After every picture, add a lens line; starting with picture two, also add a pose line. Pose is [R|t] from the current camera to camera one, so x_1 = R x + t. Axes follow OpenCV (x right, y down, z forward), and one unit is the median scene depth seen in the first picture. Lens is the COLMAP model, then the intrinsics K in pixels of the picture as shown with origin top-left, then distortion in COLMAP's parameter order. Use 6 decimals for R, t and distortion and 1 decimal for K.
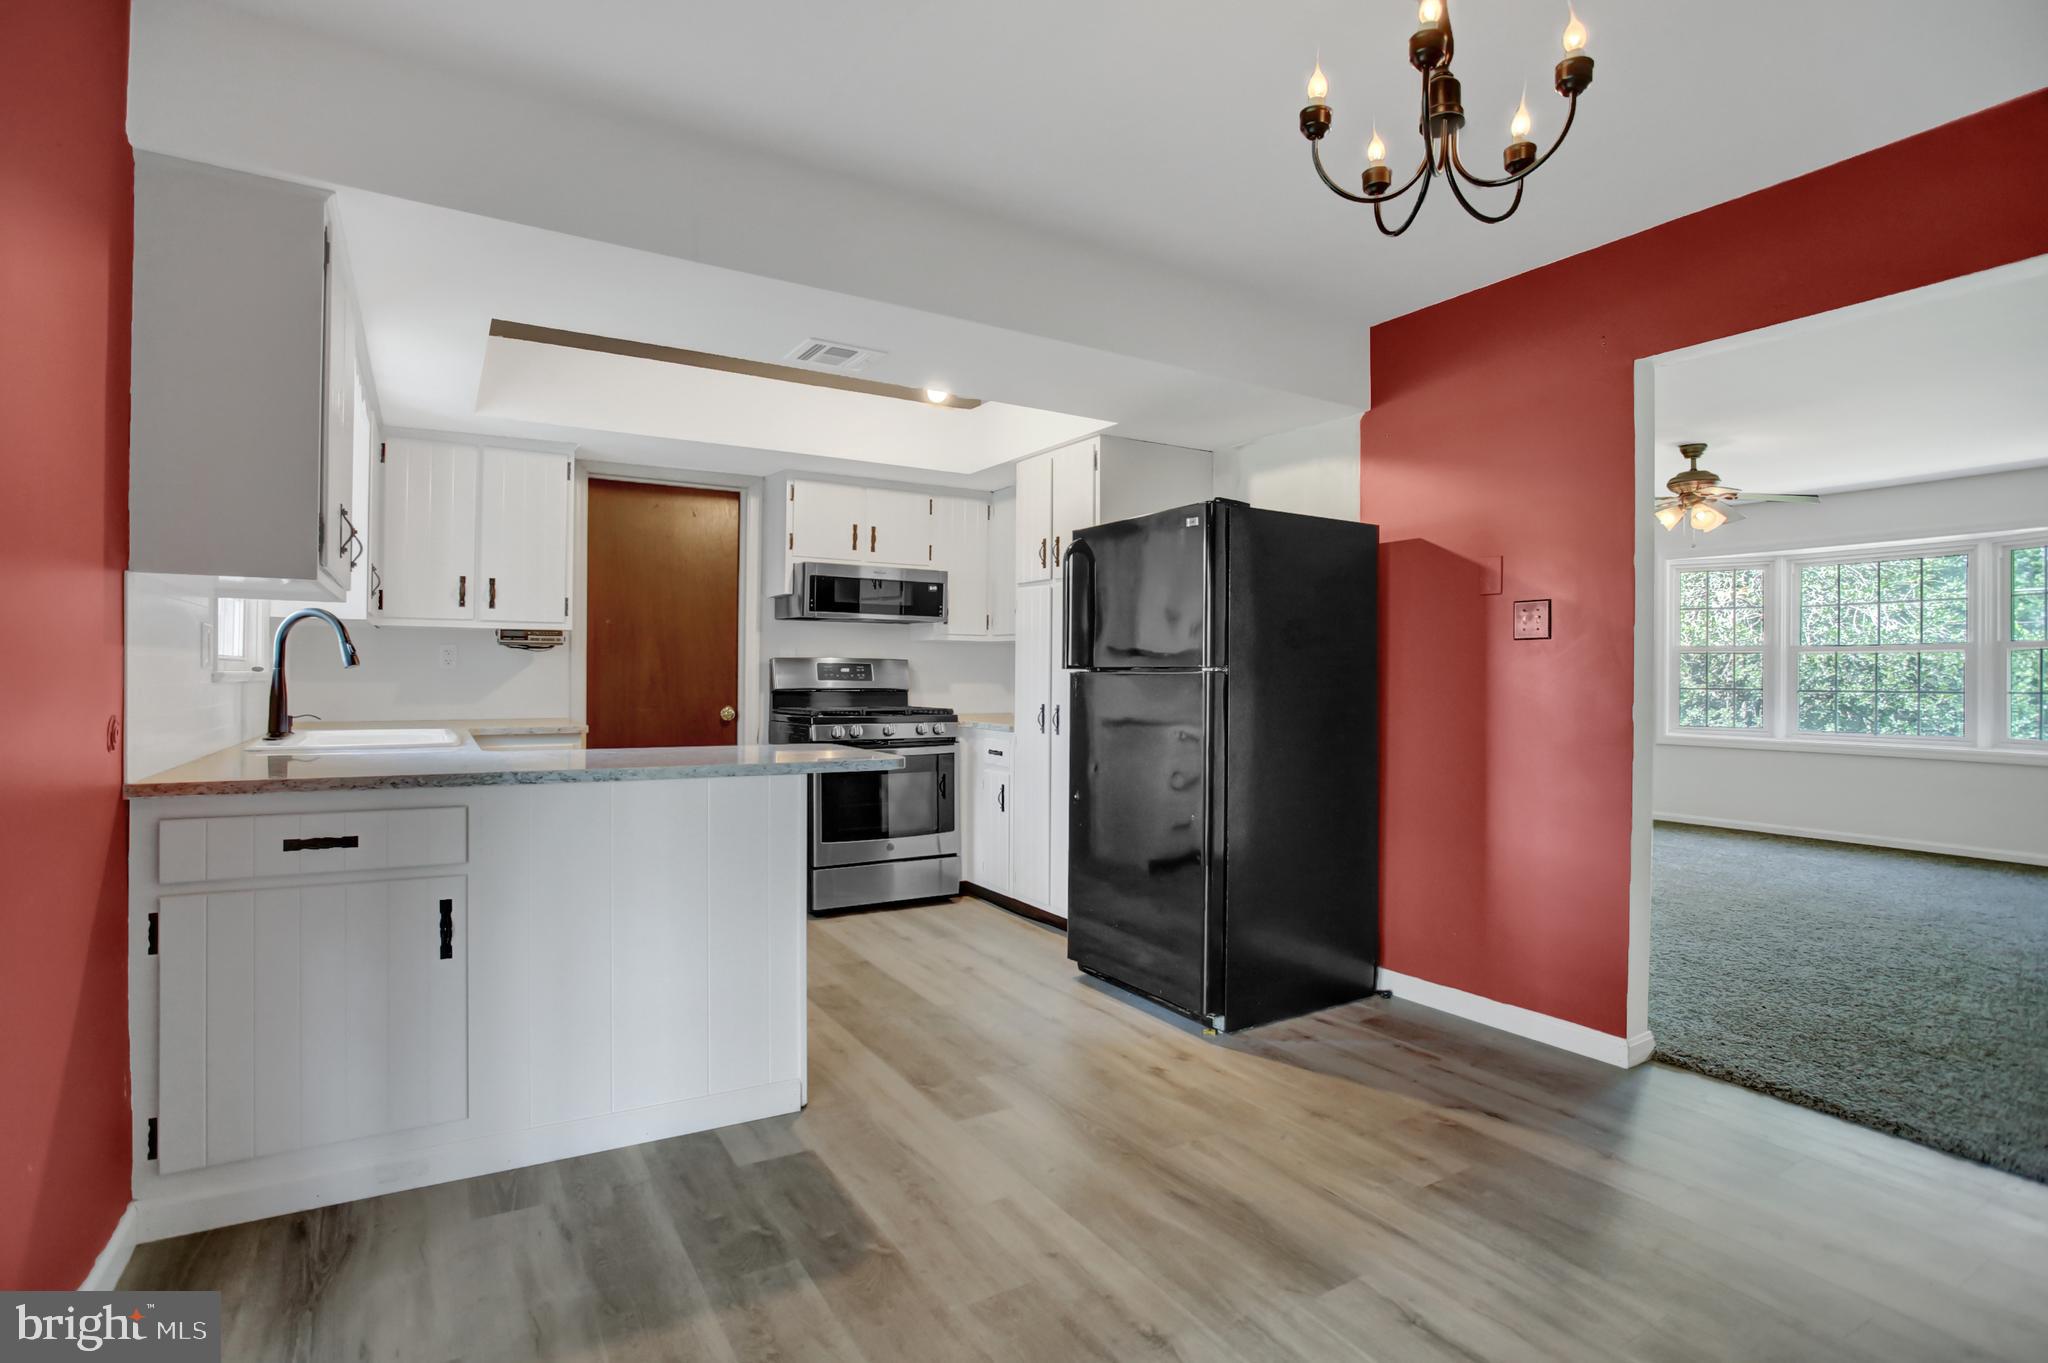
lens RADIAL K [[994.8, 0, 1033.1], [0, 994.8, 673.3], [0, 0, 1]] dist [-0.076202, 0.032327]
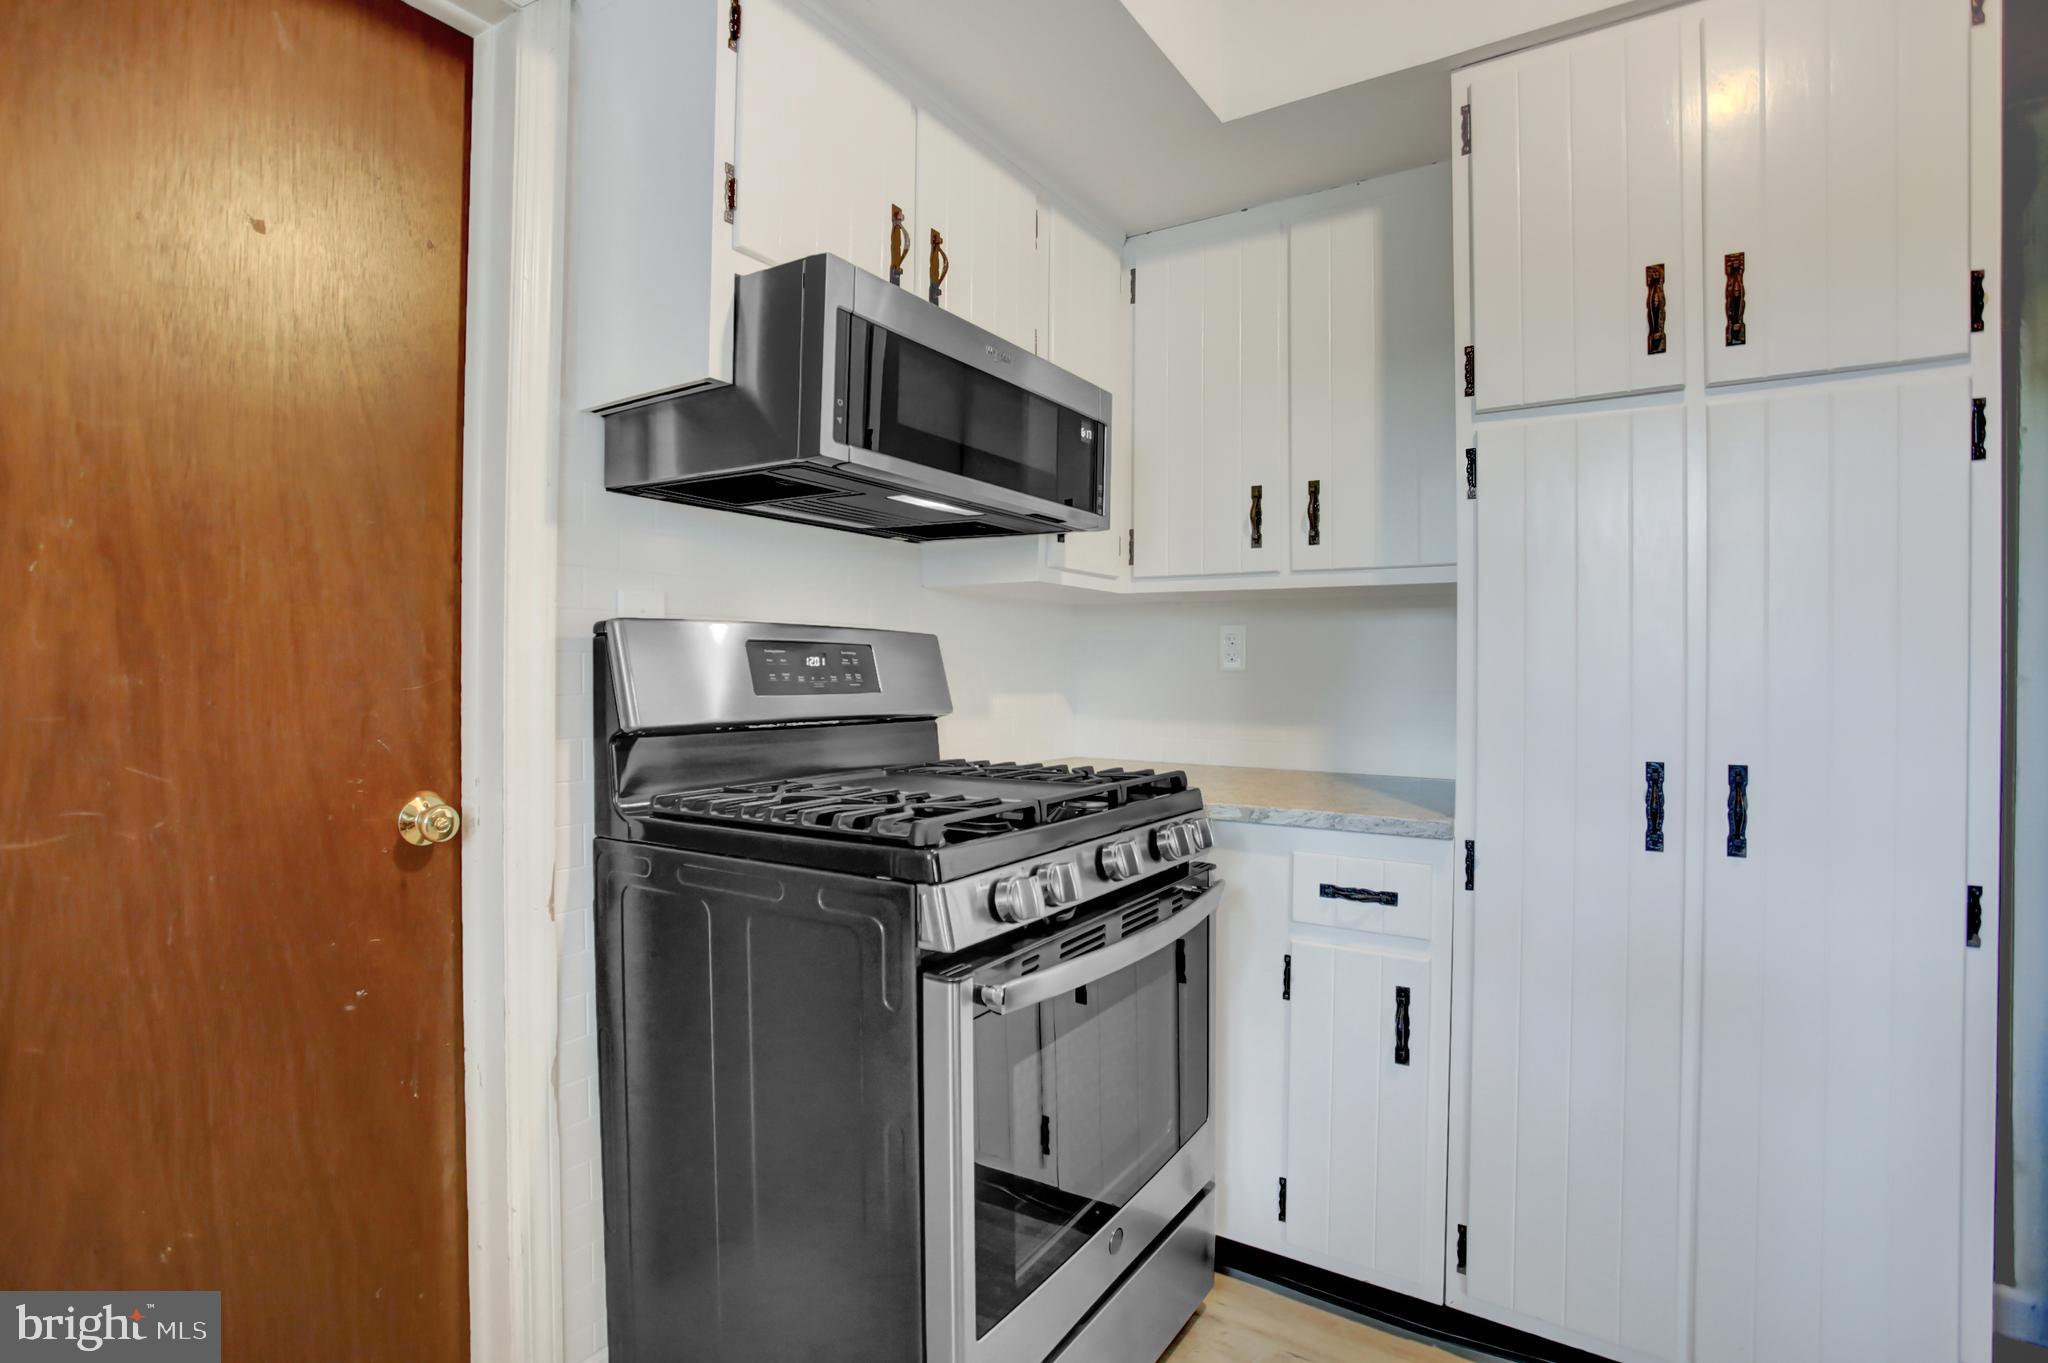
lens RADIAL K [[994.8, 0, 1033.1], [0, 994.8, 673.3], [0, 0, 1]] dist [-0.076202, 0.032327]
pose [[0.906798, -0.005053, 0.421536, -0.385392], [0.002822, 0.999979, 0.005915, -0.001789], [-0.421557, -0.004174, 0.906792, 0.980508]]
